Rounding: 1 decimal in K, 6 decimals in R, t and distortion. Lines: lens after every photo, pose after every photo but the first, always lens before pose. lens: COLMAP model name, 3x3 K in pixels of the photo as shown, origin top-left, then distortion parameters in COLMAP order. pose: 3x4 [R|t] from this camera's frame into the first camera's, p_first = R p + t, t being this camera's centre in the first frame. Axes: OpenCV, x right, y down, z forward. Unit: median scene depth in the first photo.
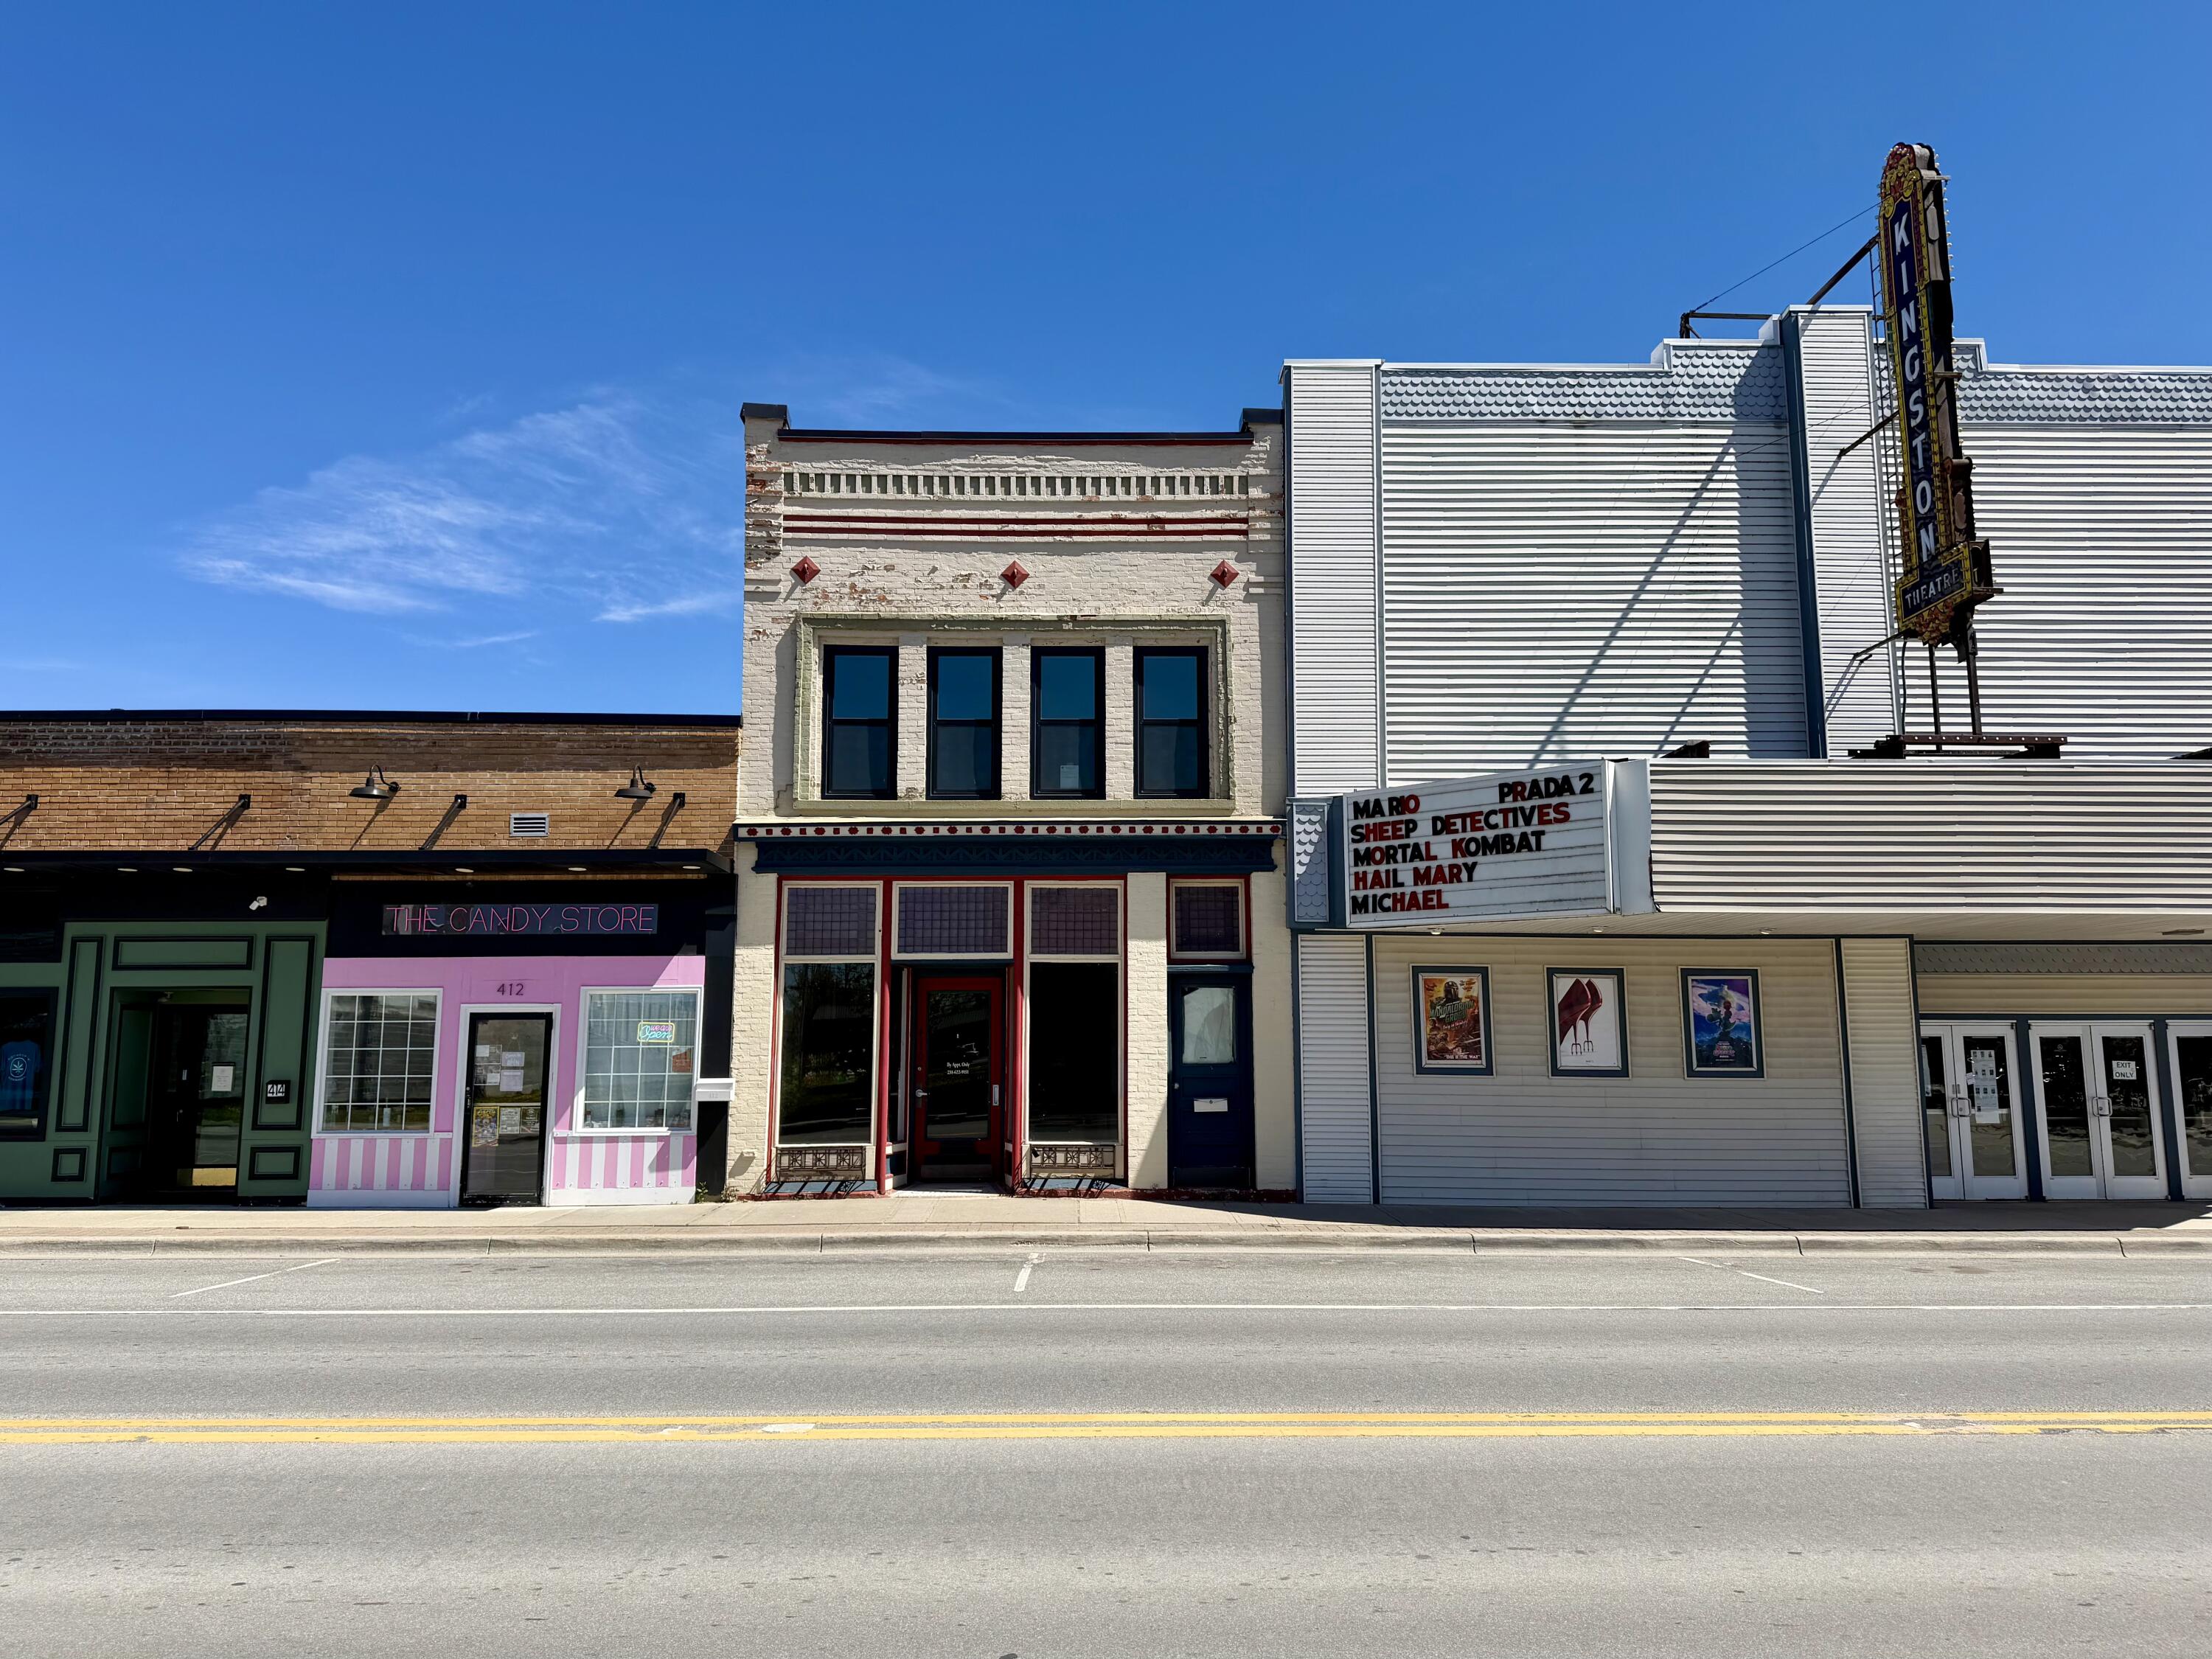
lens RADIAL K [[1520.9, 0, 1108.1], [0, 1520.9, 827.0], [0, 0, 1]] dist [0.016753, -0.014760]
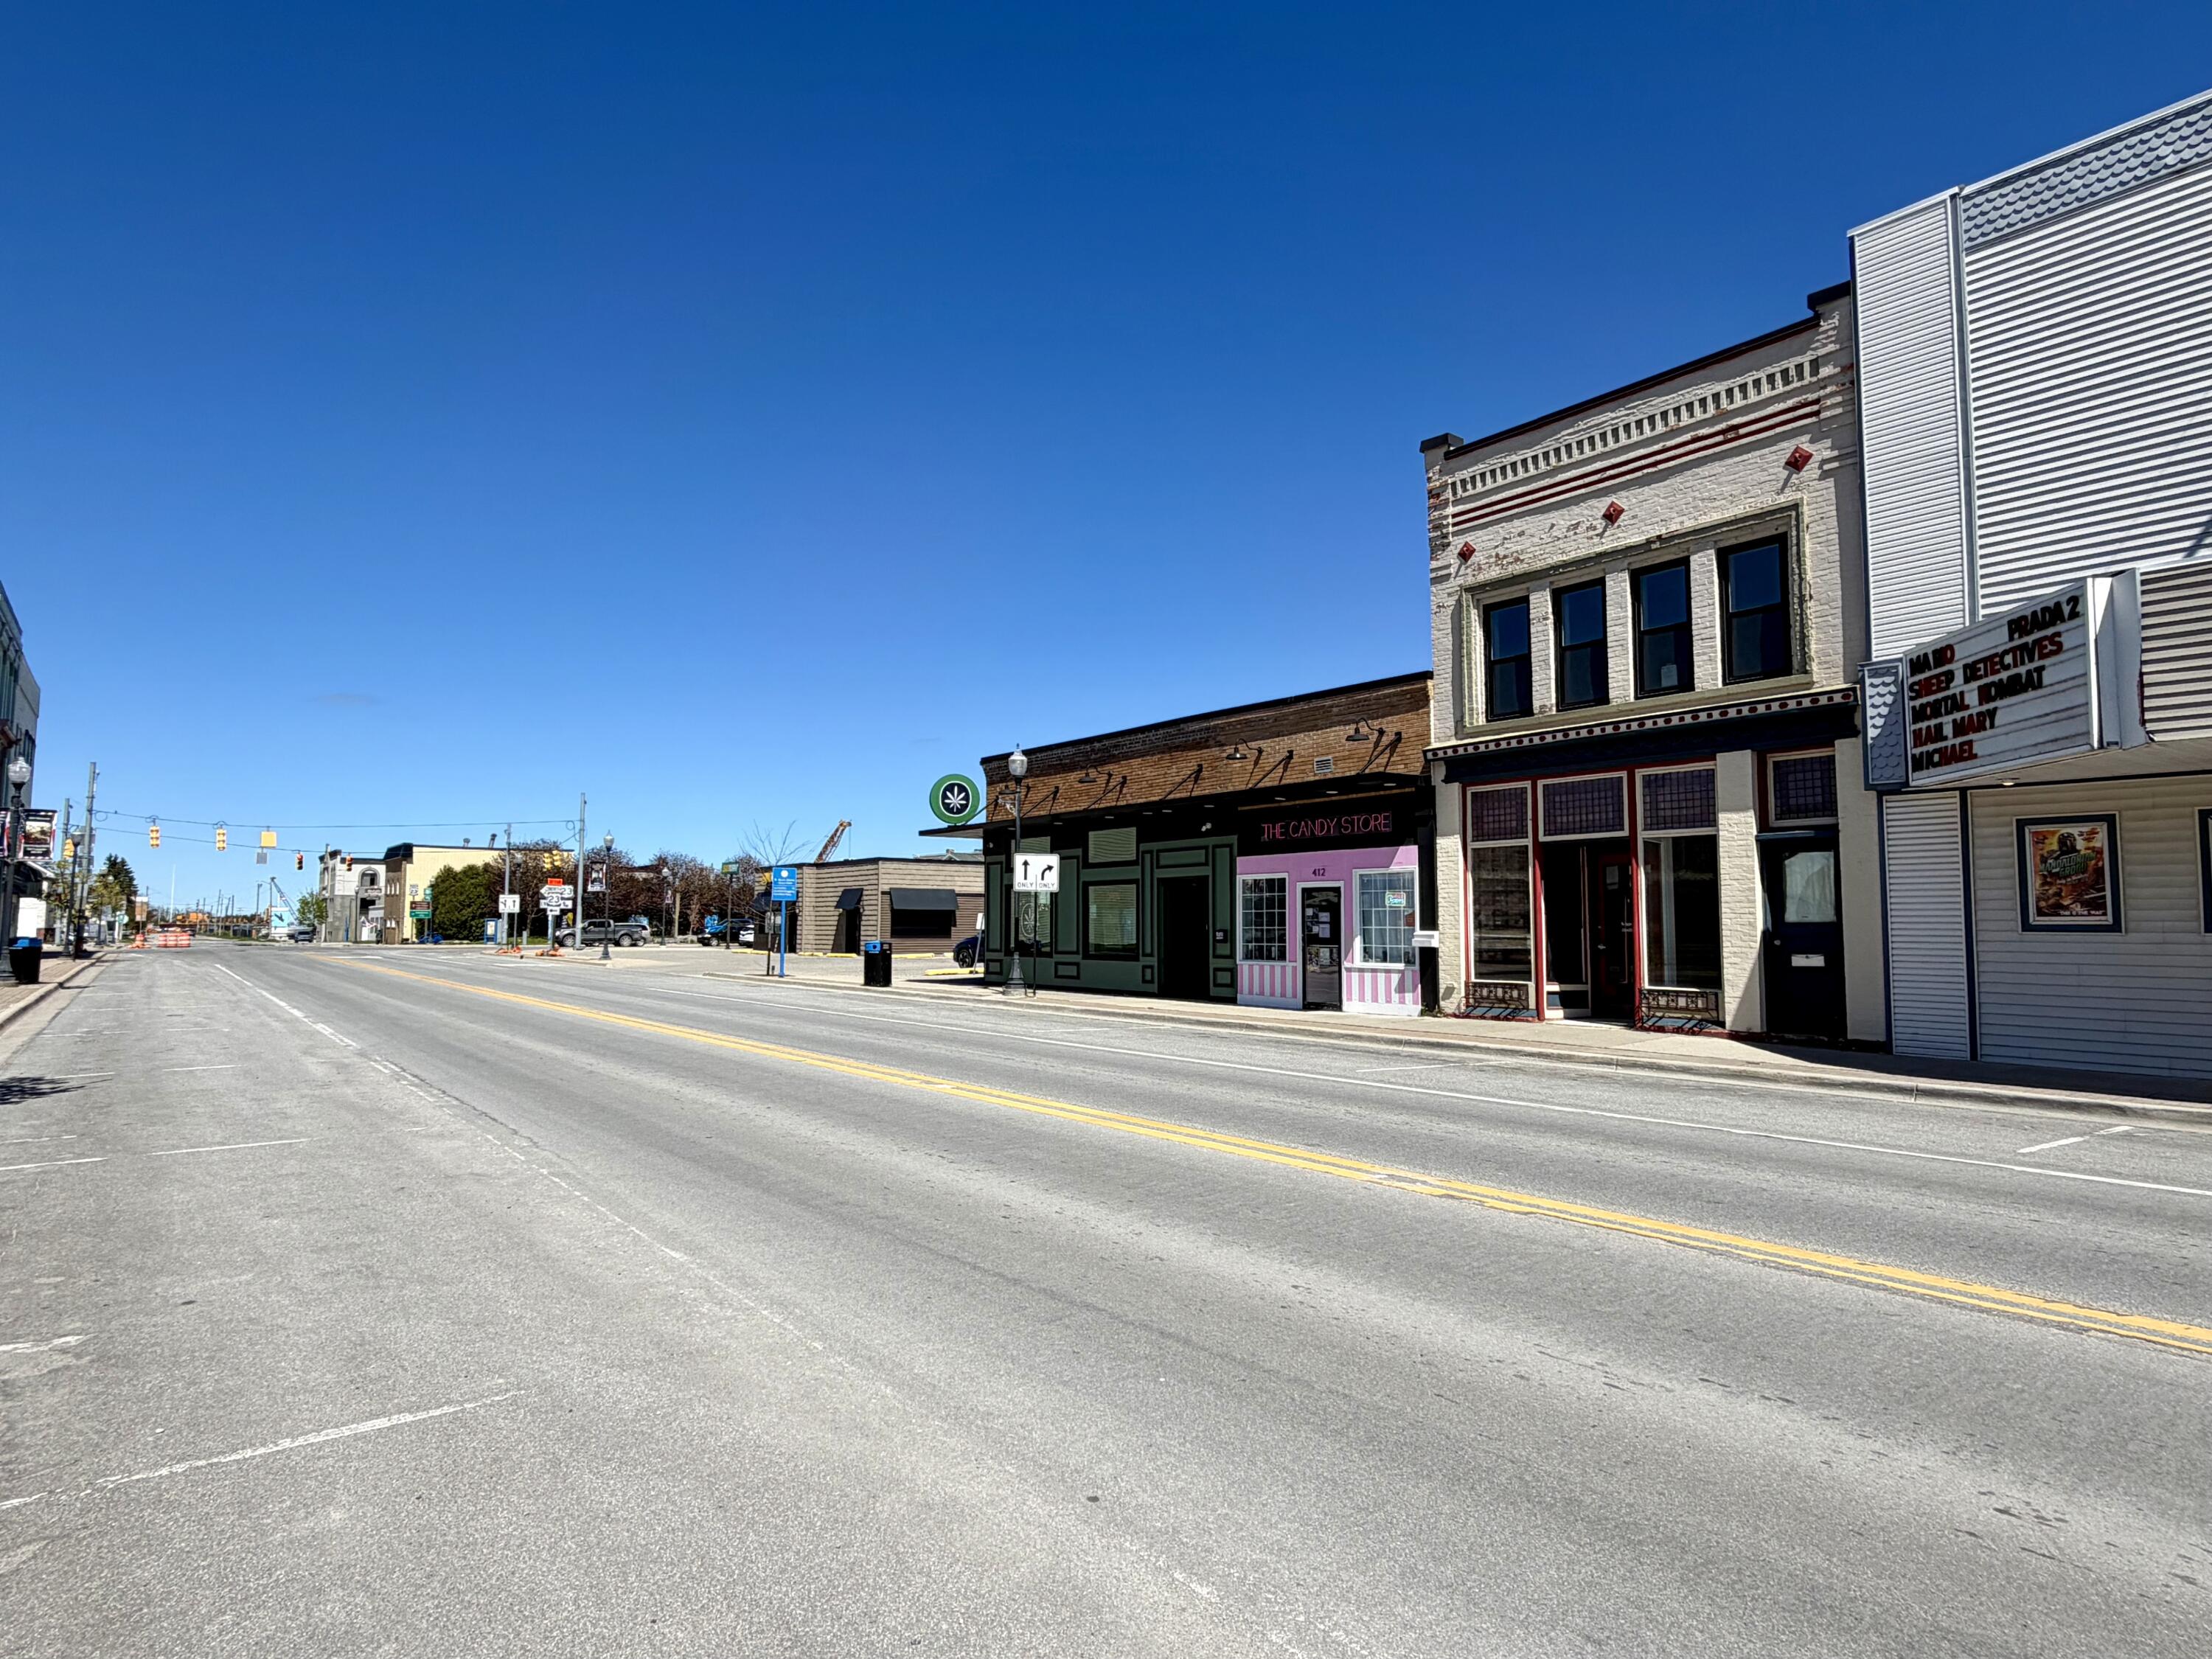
lens RADIAL K [[1224.6, 0, 1082.2], [0, 1224.6, 830.1], [0, 0, 1]] dist [-0.040605, -0.004713]
pose [[0.565827, -0.058742, -0.822429, 0.484261], [0.117120, 0.993071, 0.009648, 0.023157], [0.816163, -0.101782, 0.568786, 0.102566]]
